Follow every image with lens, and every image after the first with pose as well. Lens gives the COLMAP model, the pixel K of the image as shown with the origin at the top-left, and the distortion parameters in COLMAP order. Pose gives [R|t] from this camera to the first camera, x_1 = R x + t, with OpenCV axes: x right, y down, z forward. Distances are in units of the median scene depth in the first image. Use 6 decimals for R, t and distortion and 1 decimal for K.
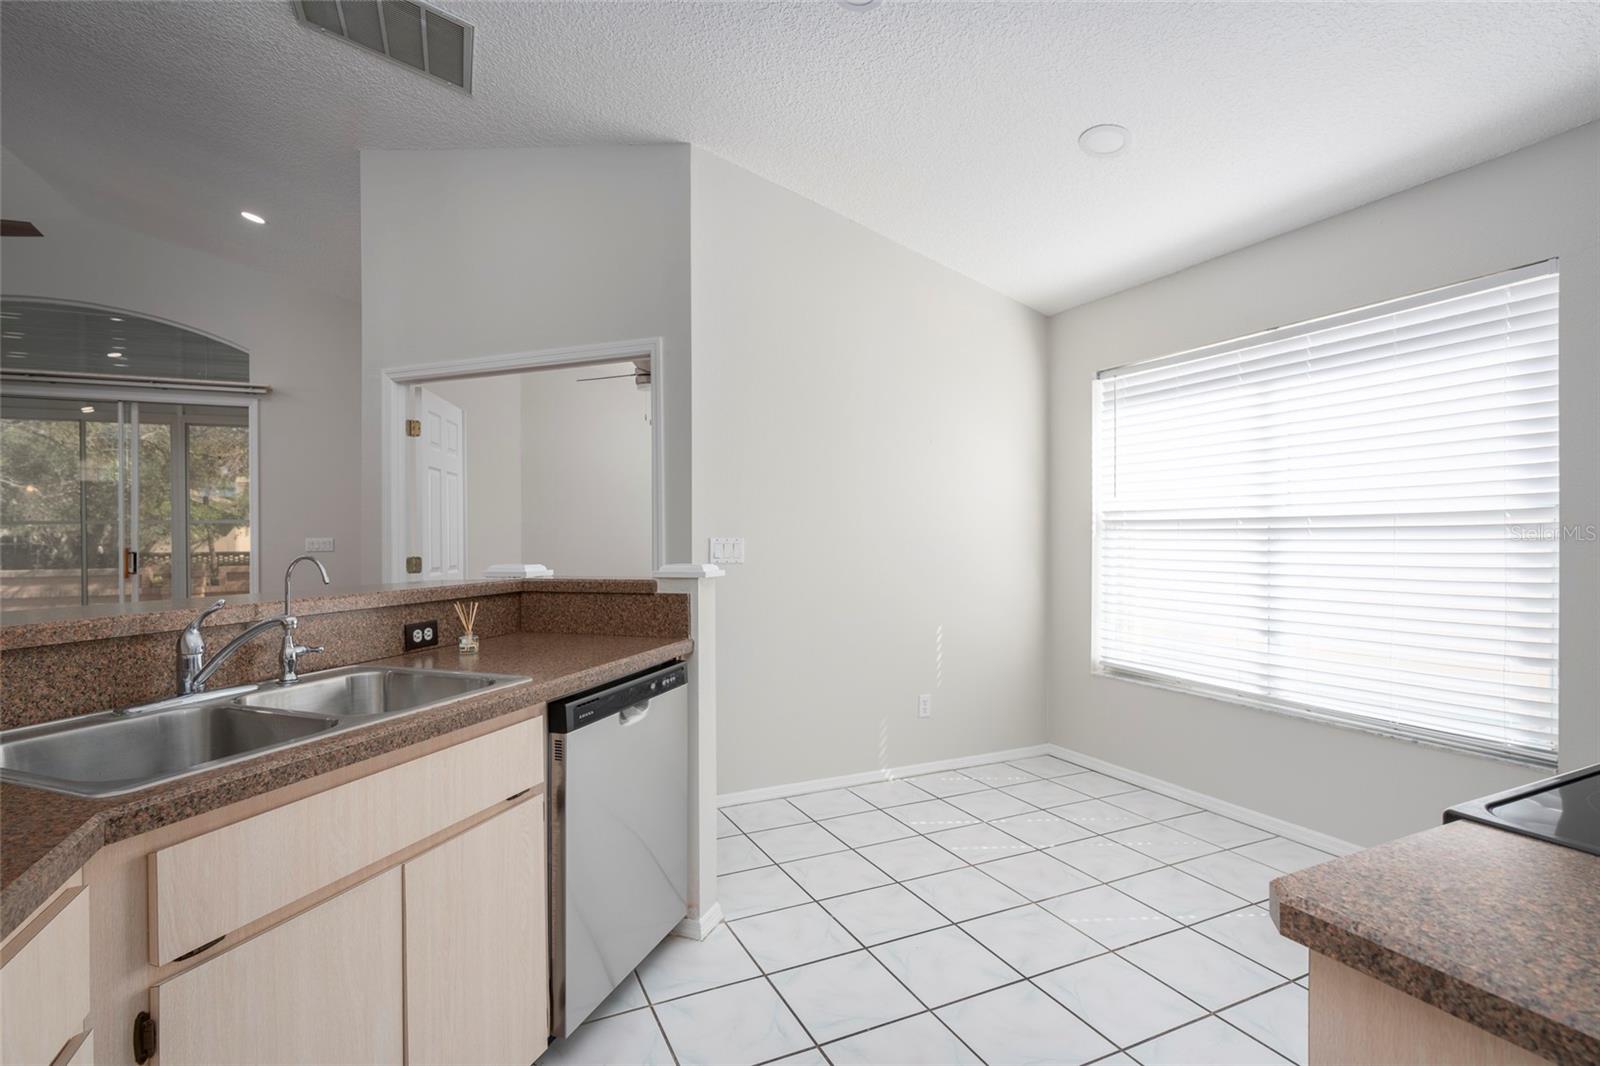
lens RADIAL K [[774.5, 0, 806.5], [0, 774.5, 530.3], [0, 0, 1]] dist [-0.000016, -0.000017]
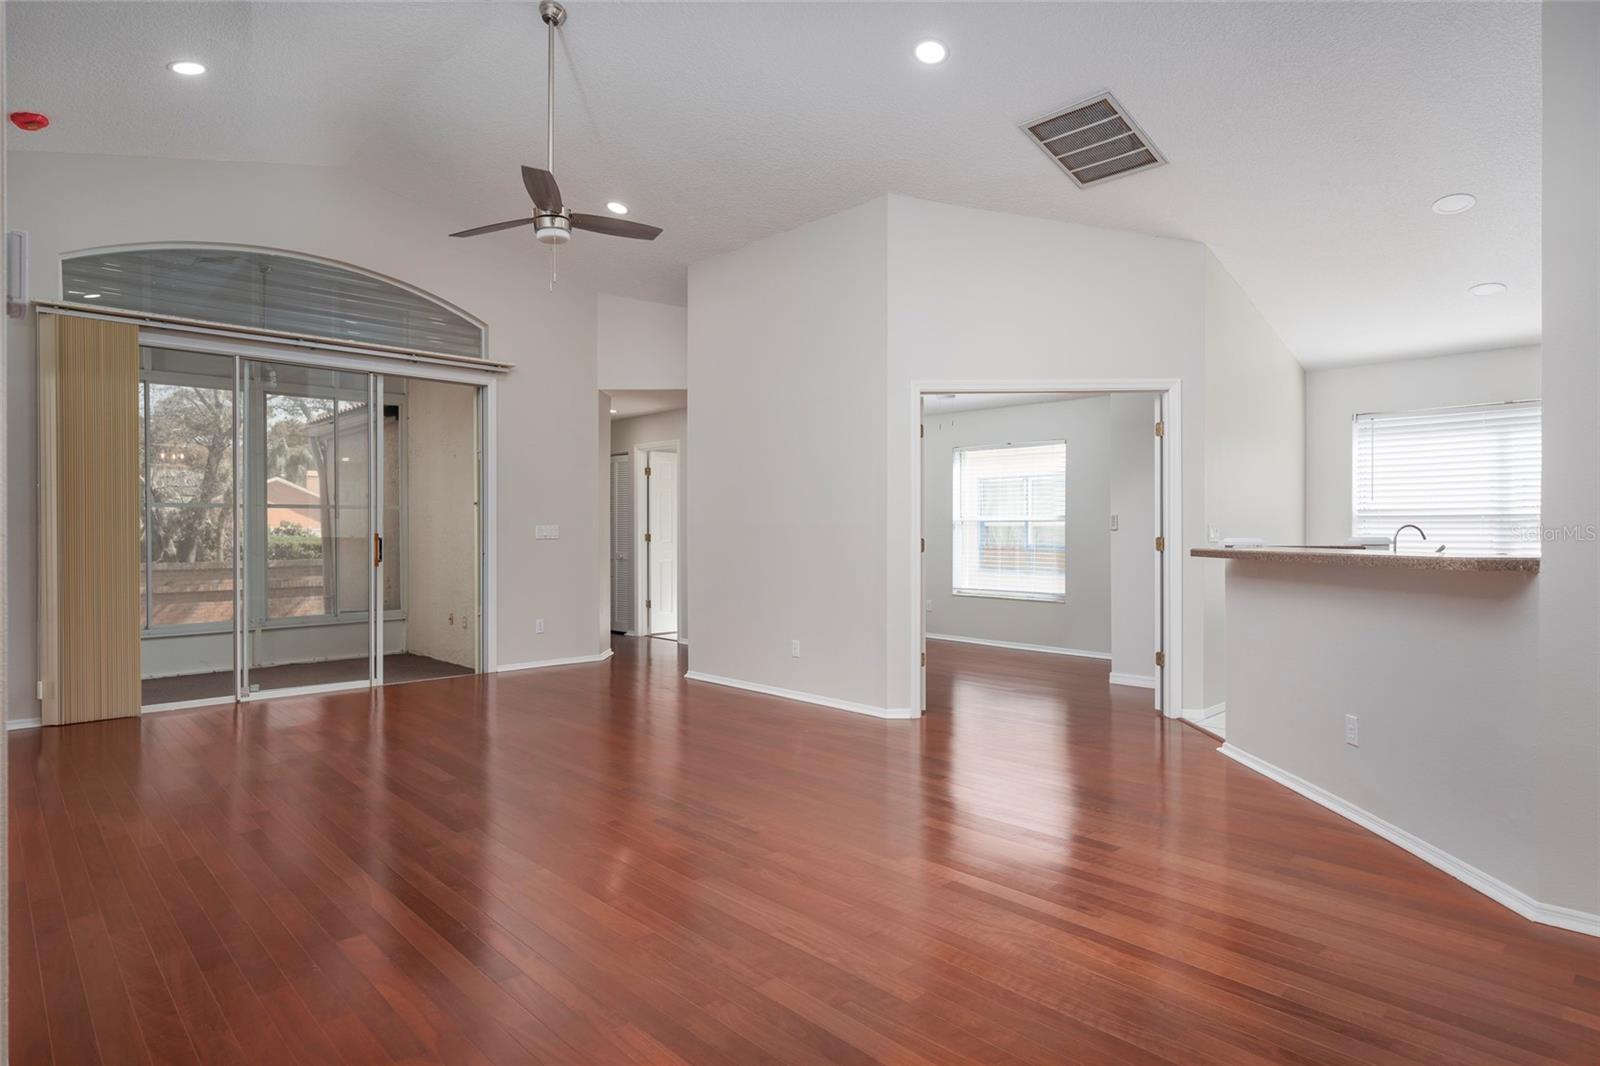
lens RADIAL K [[868.3, 0, 802.5], [0, 868.3, 540.5], [0, 0, 1]] dist [0.000780, 0.001029]
pose [[0.943457, 0.003721, 0.331474, -0.708985], [-0.008046, 0.999899, 0.011677, 0.014828], [-0.331398, -0.013684, 0.943392, -0.129647]]
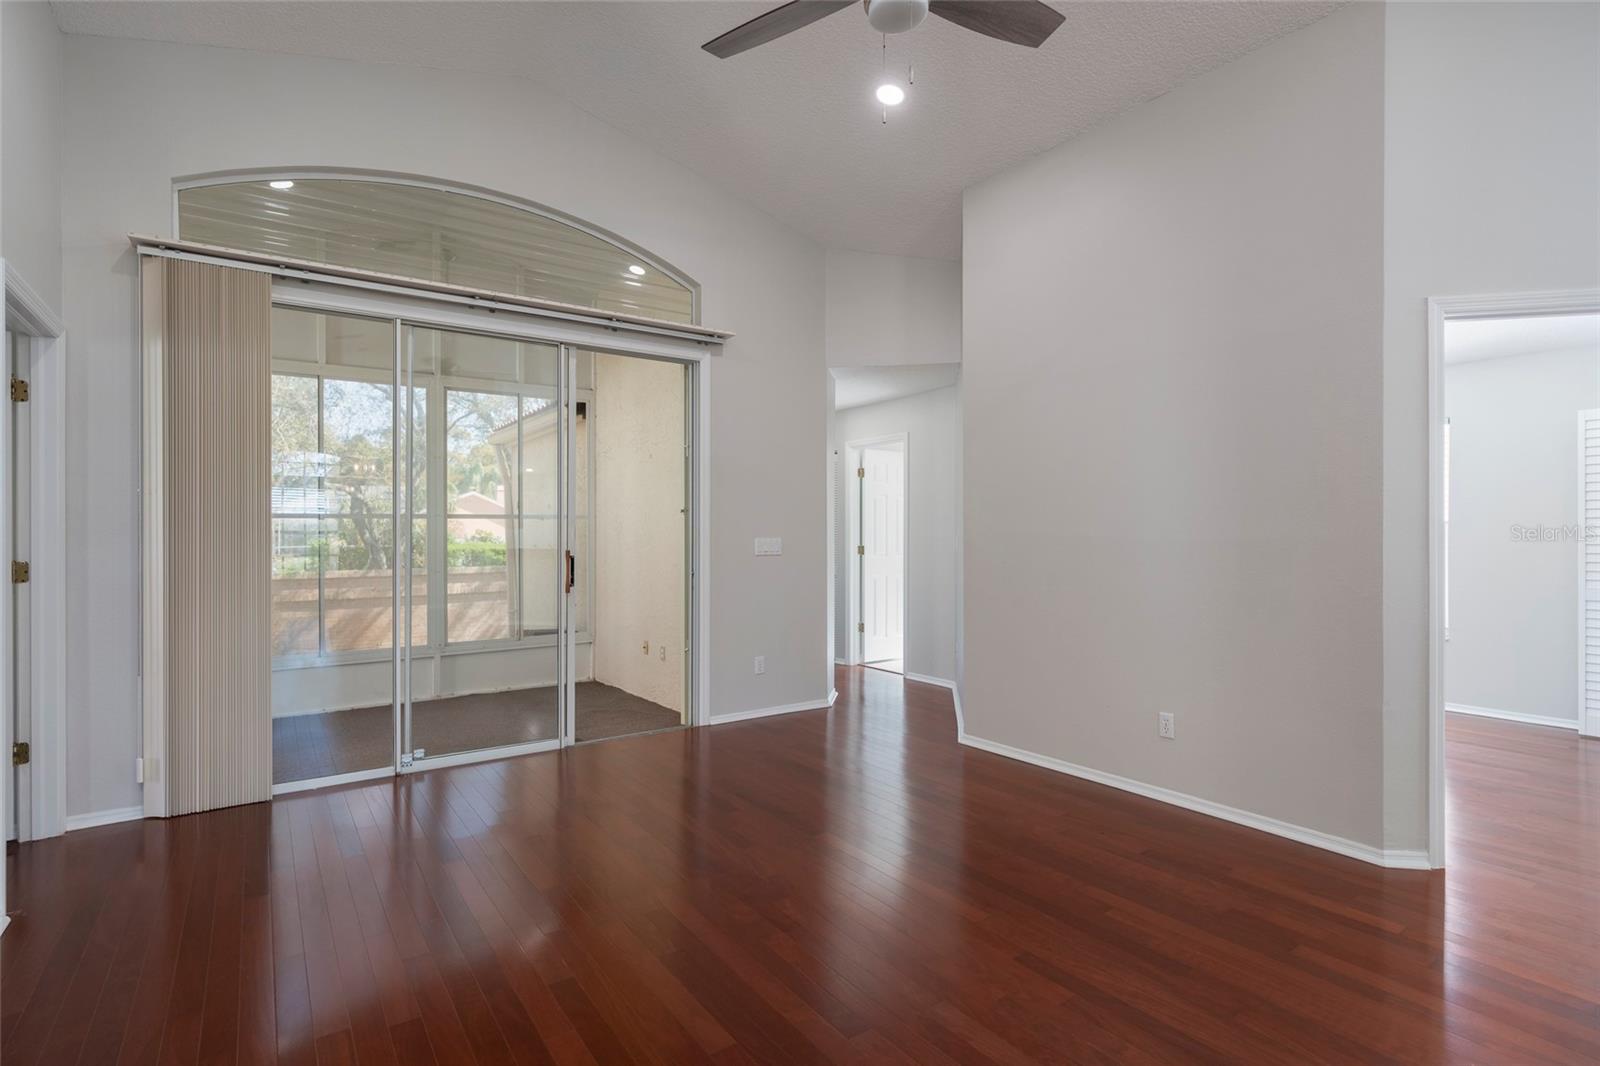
lens RADIAL K [[774.5, 0, 798.2], [0, 774.5, 532.6], [0, 0, 1]] dist [-0.000016, -0.000017]
pose [[0.982149, 0.004144, 0.188059, -0.767769], [-0.003726, 0.999990, -0.002578, 0.007410], [-0.188067, 0.001831, 0.982154, 0.252892]]
